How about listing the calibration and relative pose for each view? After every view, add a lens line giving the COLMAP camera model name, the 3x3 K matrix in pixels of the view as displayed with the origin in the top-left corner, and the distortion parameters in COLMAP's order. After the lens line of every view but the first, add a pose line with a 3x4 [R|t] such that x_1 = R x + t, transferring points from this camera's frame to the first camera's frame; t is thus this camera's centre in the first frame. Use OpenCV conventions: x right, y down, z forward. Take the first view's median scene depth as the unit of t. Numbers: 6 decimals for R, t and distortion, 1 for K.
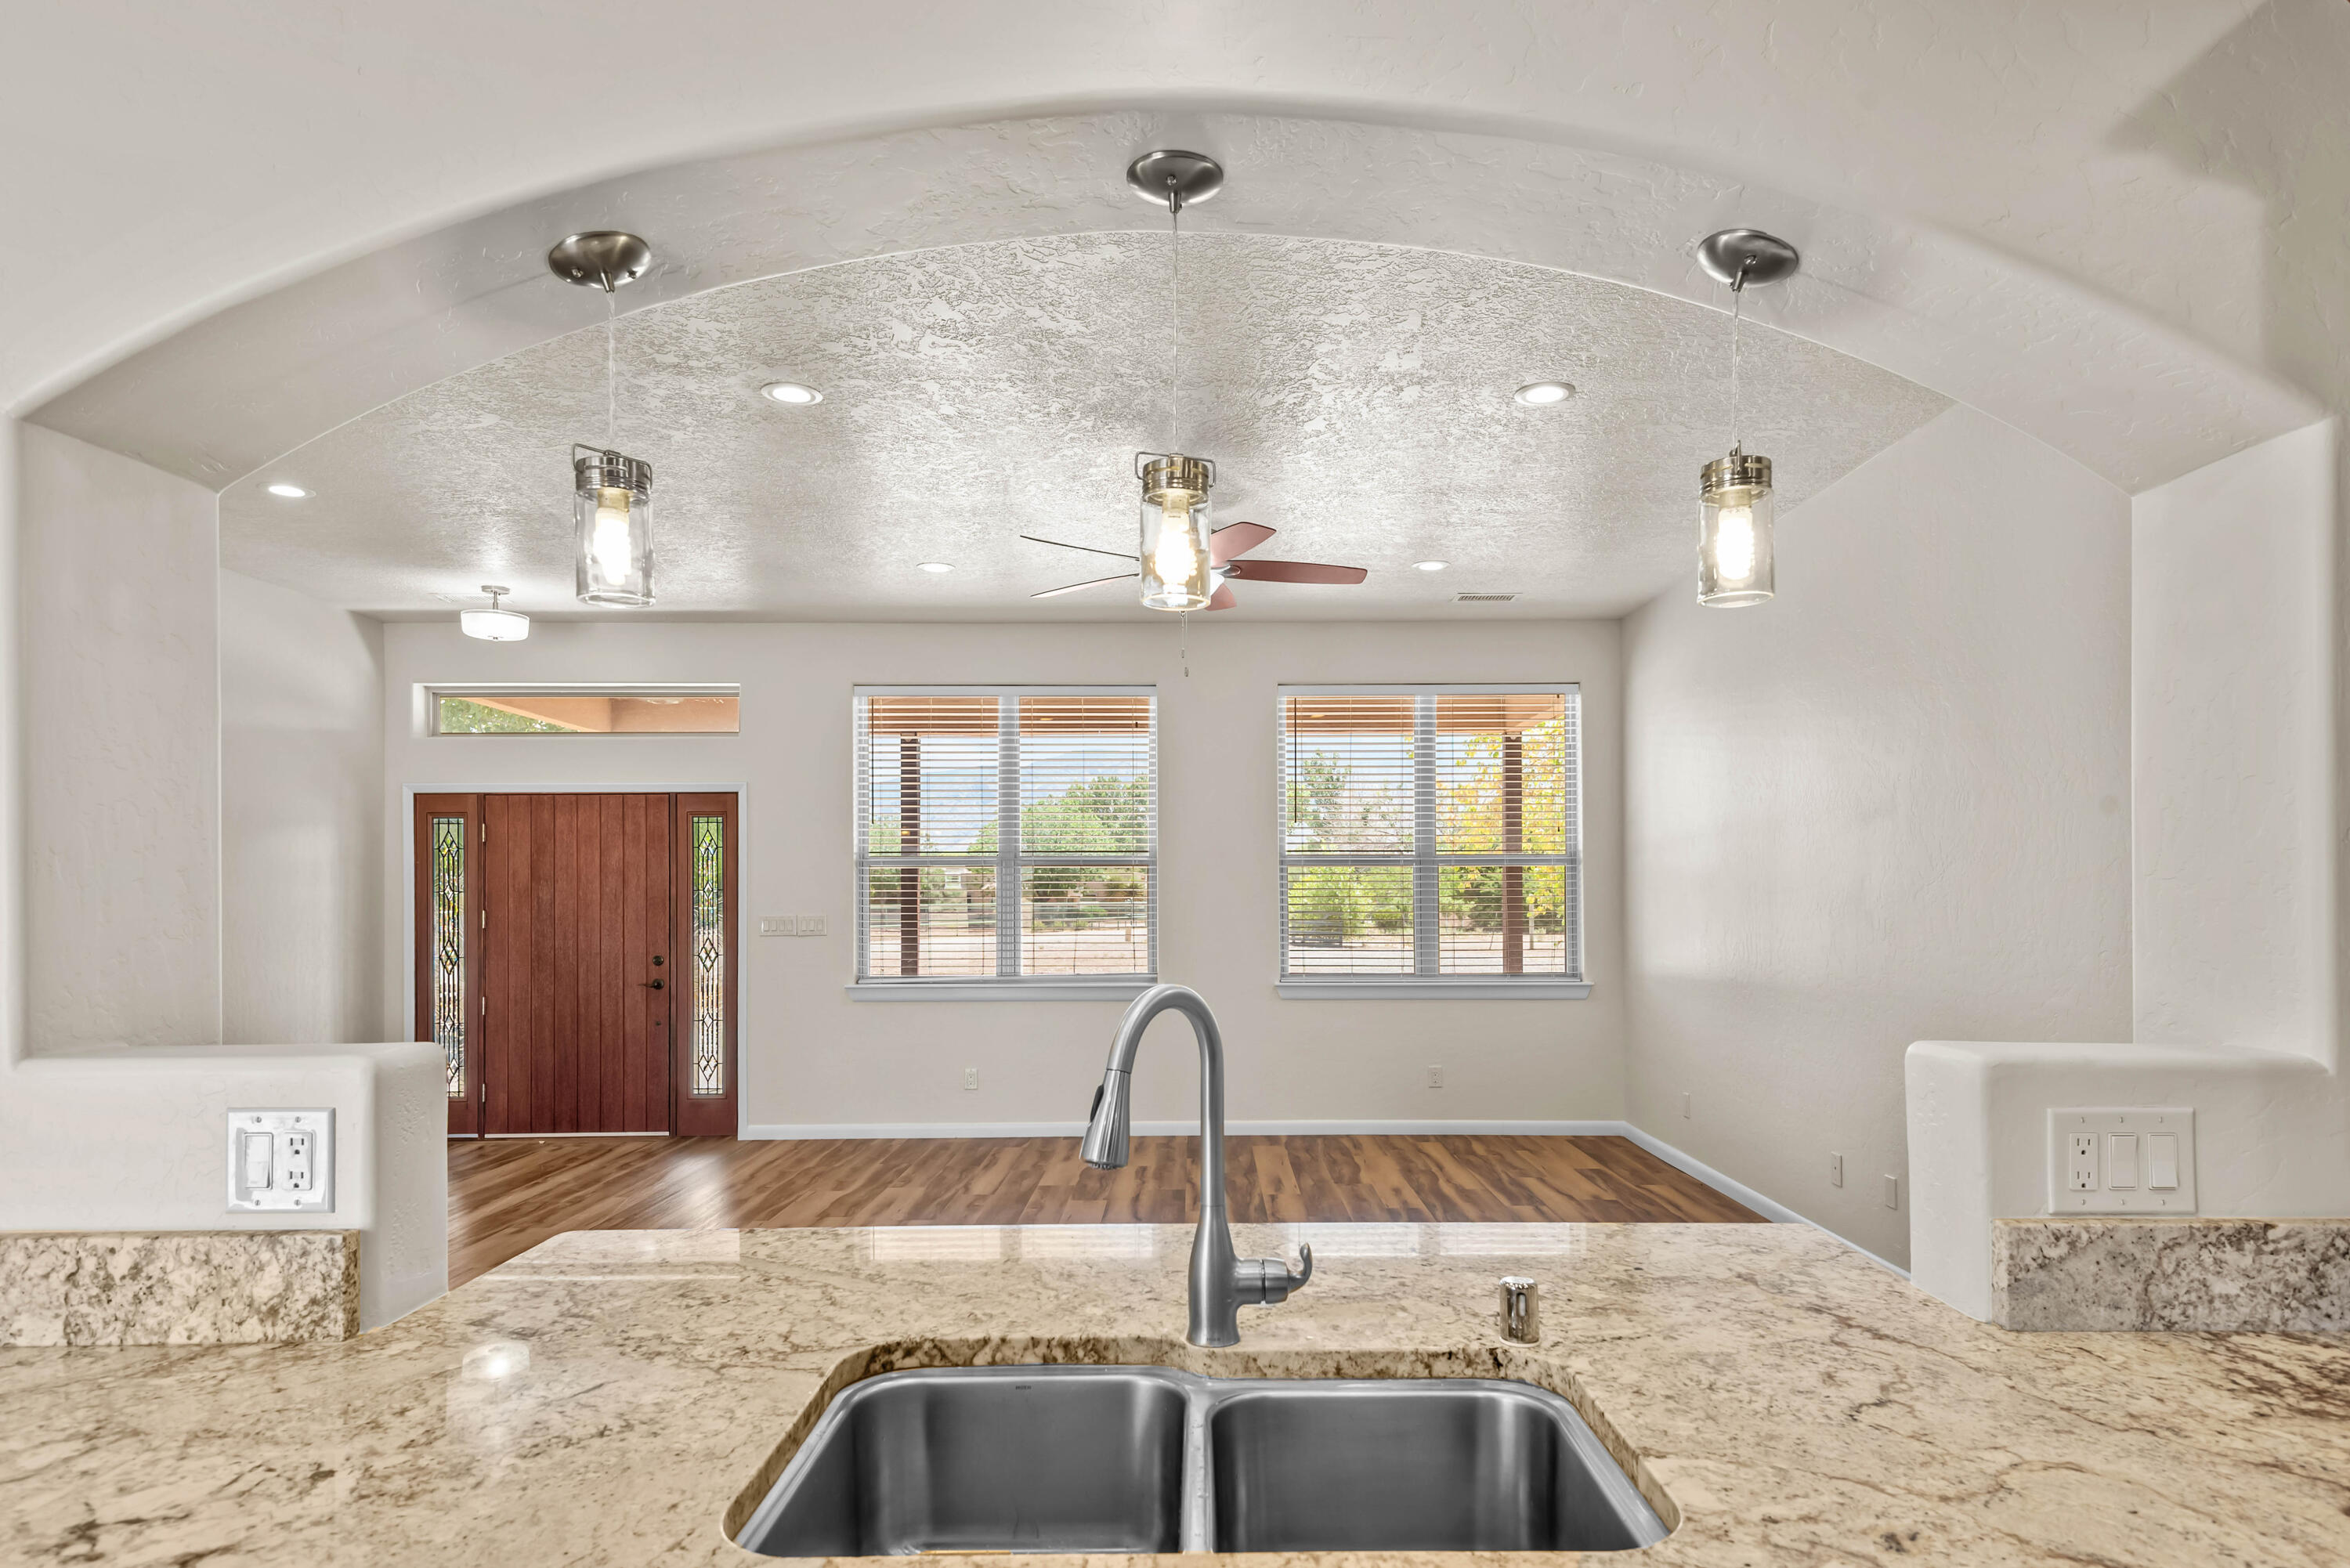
lens RADIAL K [[1340.7, 0, 1222.5], [0, 1340.7, 872.4], [0, 0, 1]] dist [0.041756, -0.000042]
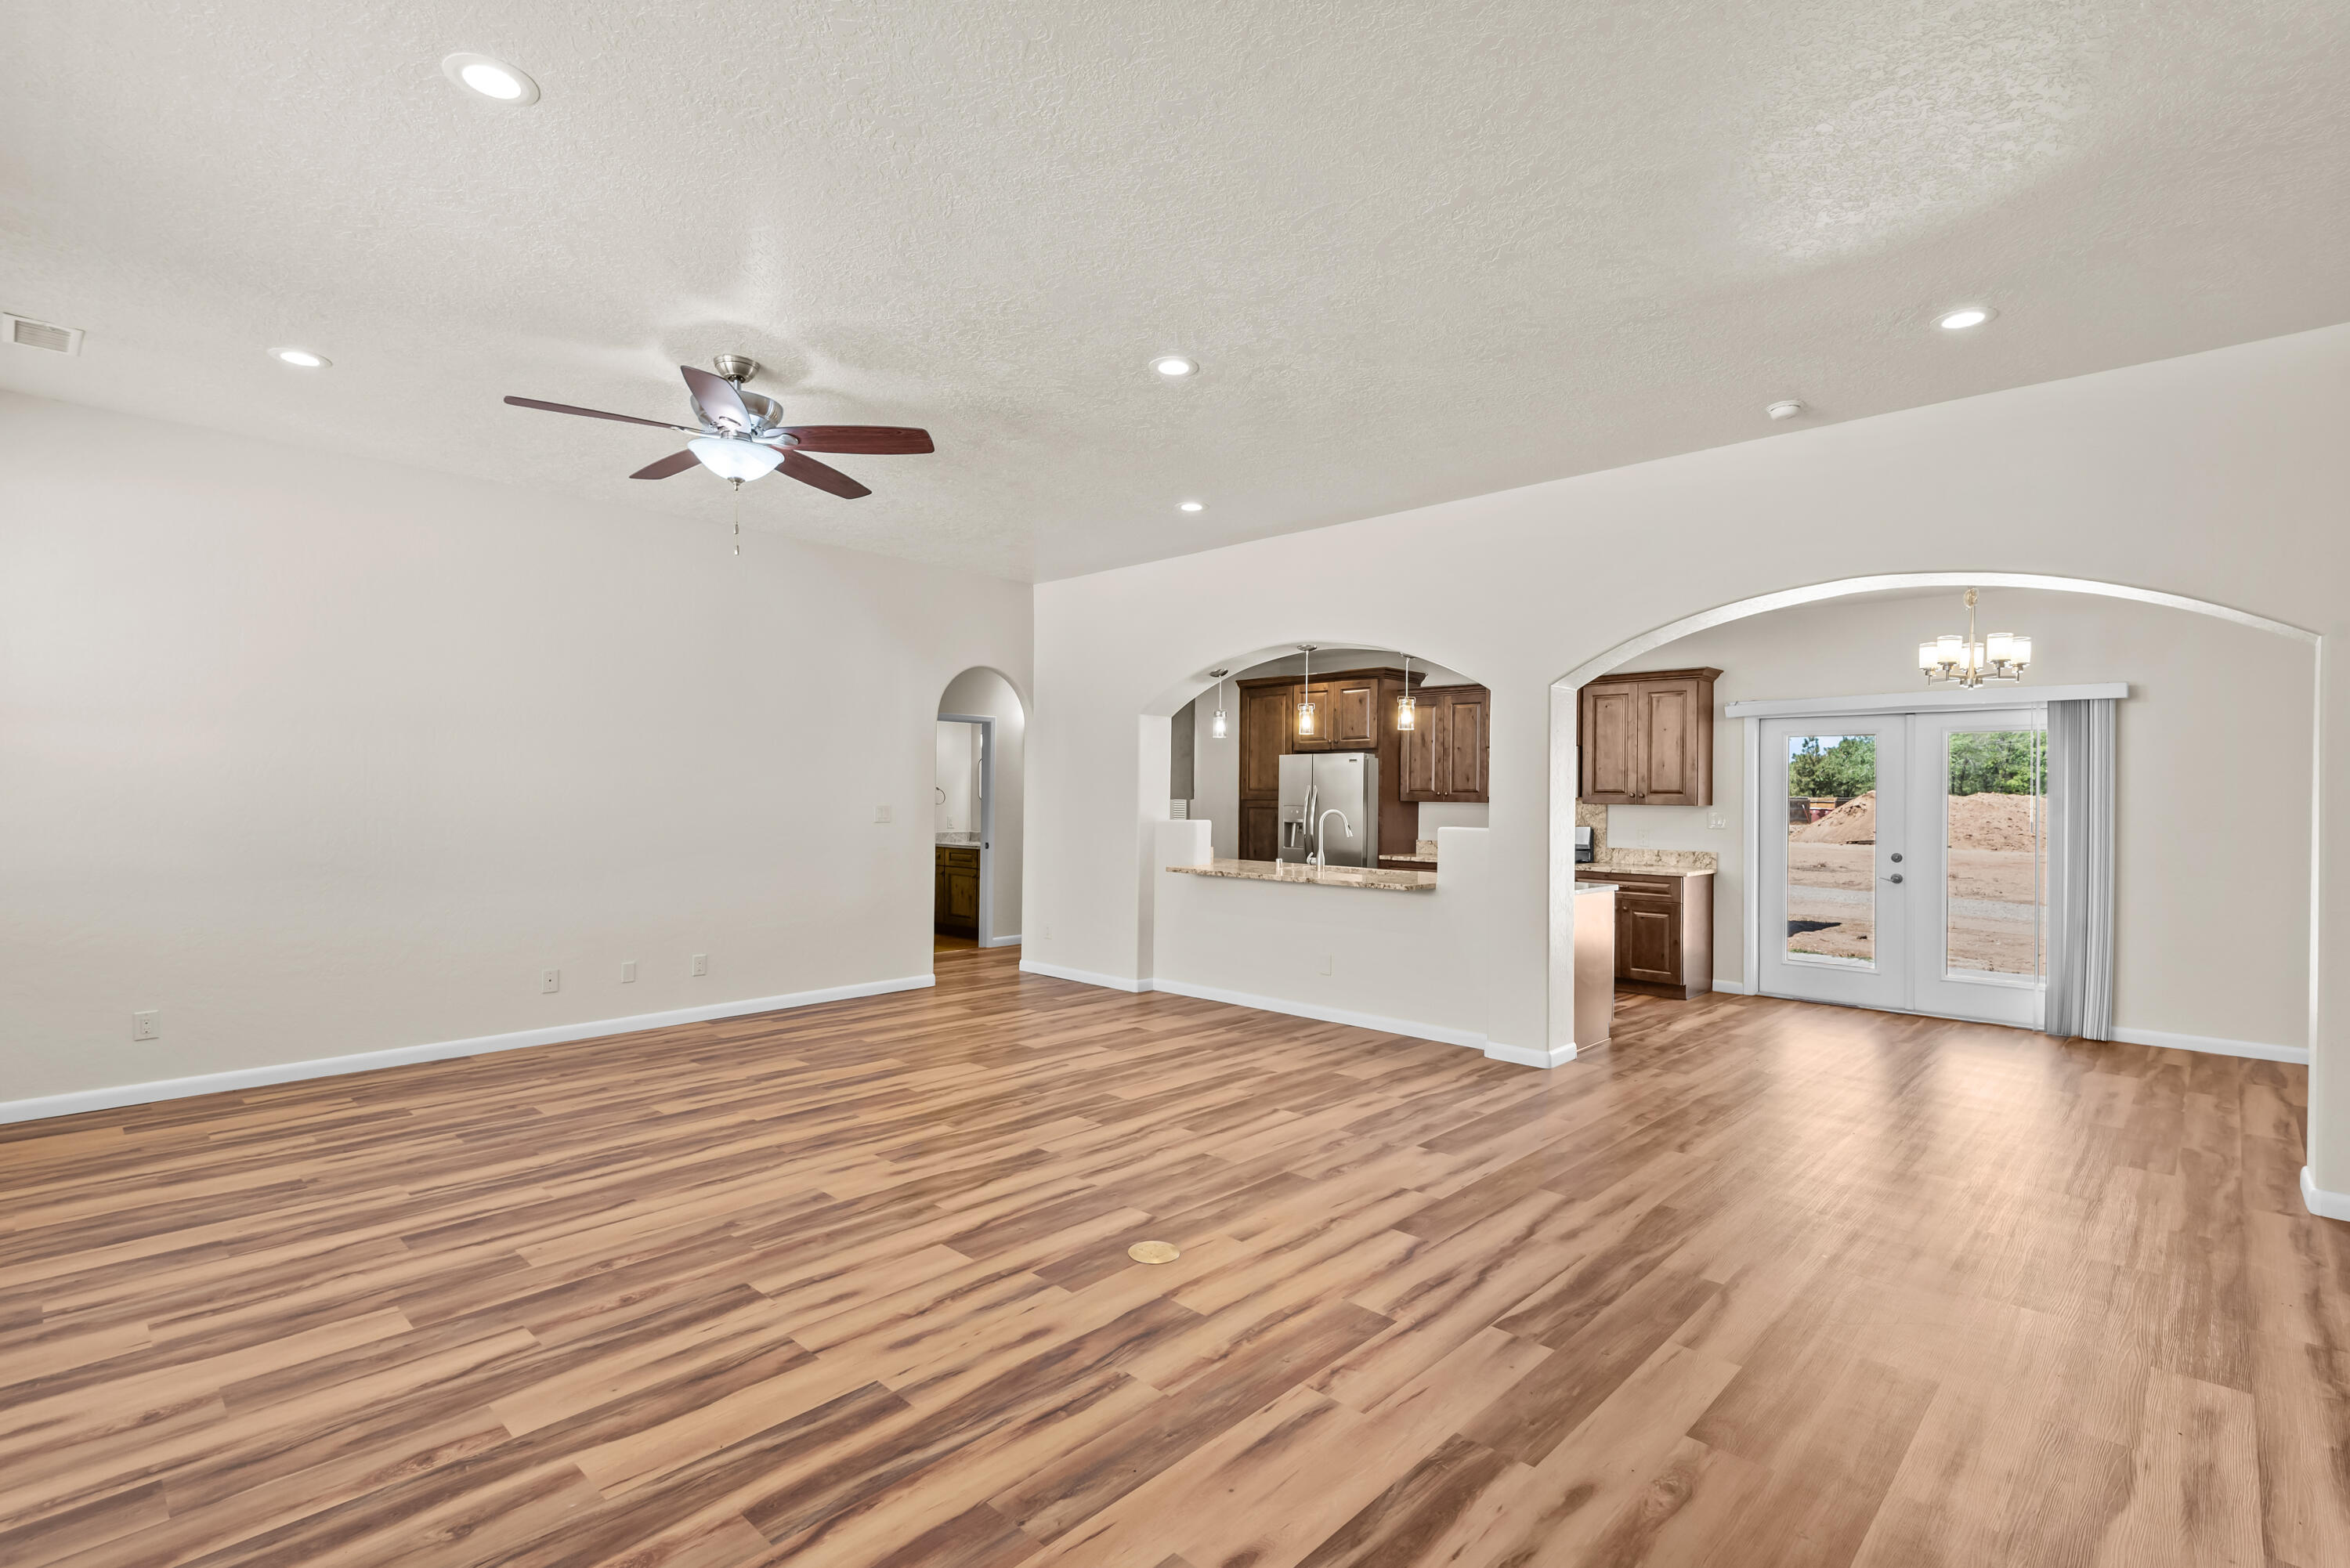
lens RADIAL K [[1079.5, 0, 1161.4], [0, 1079.5, 791.5], [0, 0, 1]] dist [0.027809, -0.007884]
pose [[-0.705461, -0.001528, 0.708747, -0.543455], [-0.020175, 0.999636, -0.017926, 0.020424], [-0.708461, -0.026945, -0.705235, 0.923415]]
